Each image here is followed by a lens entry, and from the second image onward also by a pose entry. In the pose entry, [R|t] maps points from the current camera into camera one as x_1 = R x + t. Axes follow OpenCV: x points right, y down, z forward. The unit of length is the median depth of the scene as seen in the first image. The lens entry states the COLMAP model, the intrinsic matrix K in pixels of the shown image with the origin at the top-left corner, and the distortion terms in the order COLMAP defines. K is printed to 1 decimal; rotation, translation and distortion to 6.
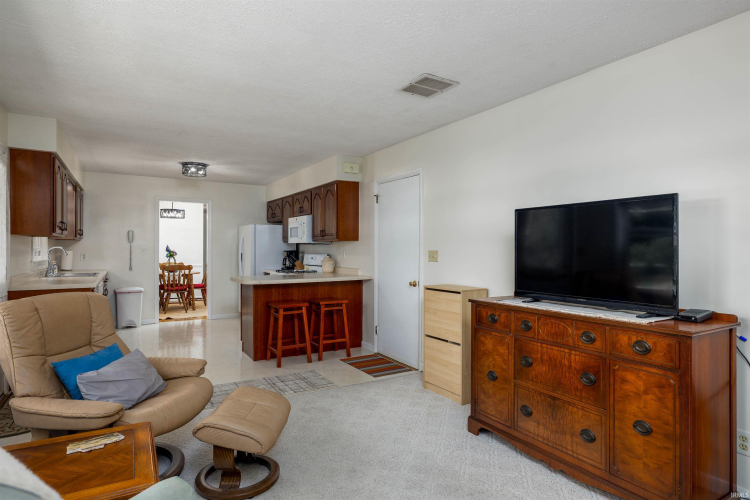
lens RADIAL K [[416.4, 0, 376.8], [0, 416.4, 249.7], [0, 0, 1]] dist [0.006220, 0.001070]
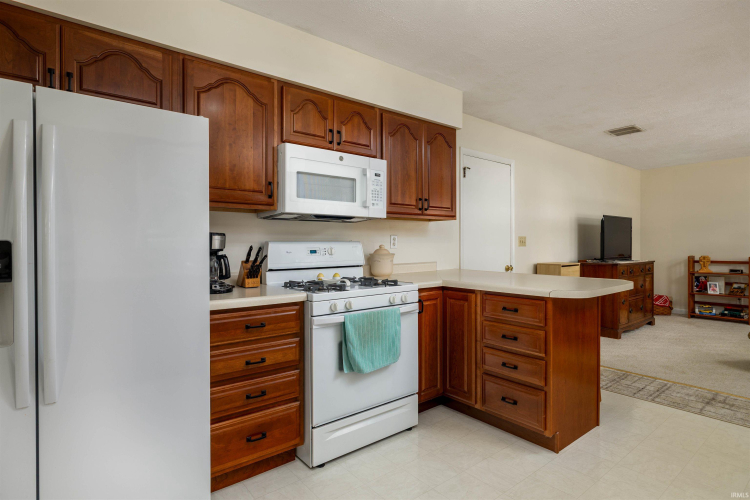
lens RADIAL K [[399.9, 0, 369.1], [0, 399.9, 245.1], [0, 0, 1]] dist [0.004265, 0.001203]
pose [[-0.136624, -0.003959, 0.990615, -0.632252], [0.004686, 0.999978, 0.004643, 0.012823], [-0.990612, 0.005276, -0.136602, 1.097427]]
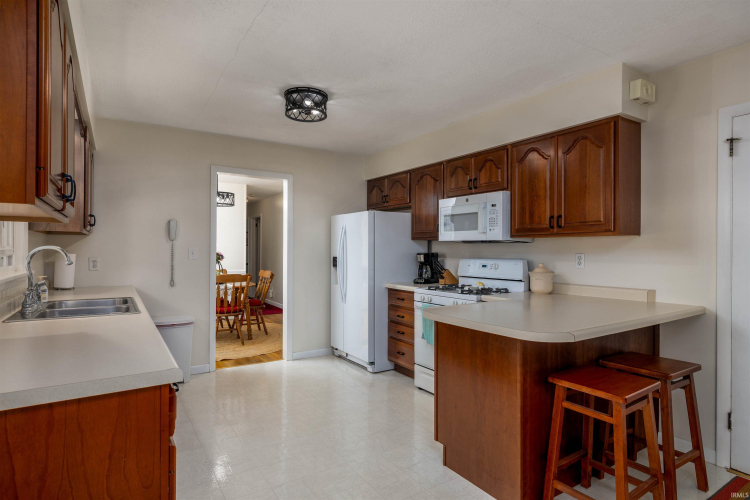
lens RADIAL K [[399.9, 0, 372.1], [0, 399.9, 247.4], [0, 0, 1]] dist [0.004265, 0.001203]
pose [[0.999589, 0.001853, 0.028598, -0.364544], [-0.001660, 0.999976, -0.006786, -0.002613], [-0.028610, 0.006736, 0.999568, 0.474685]]
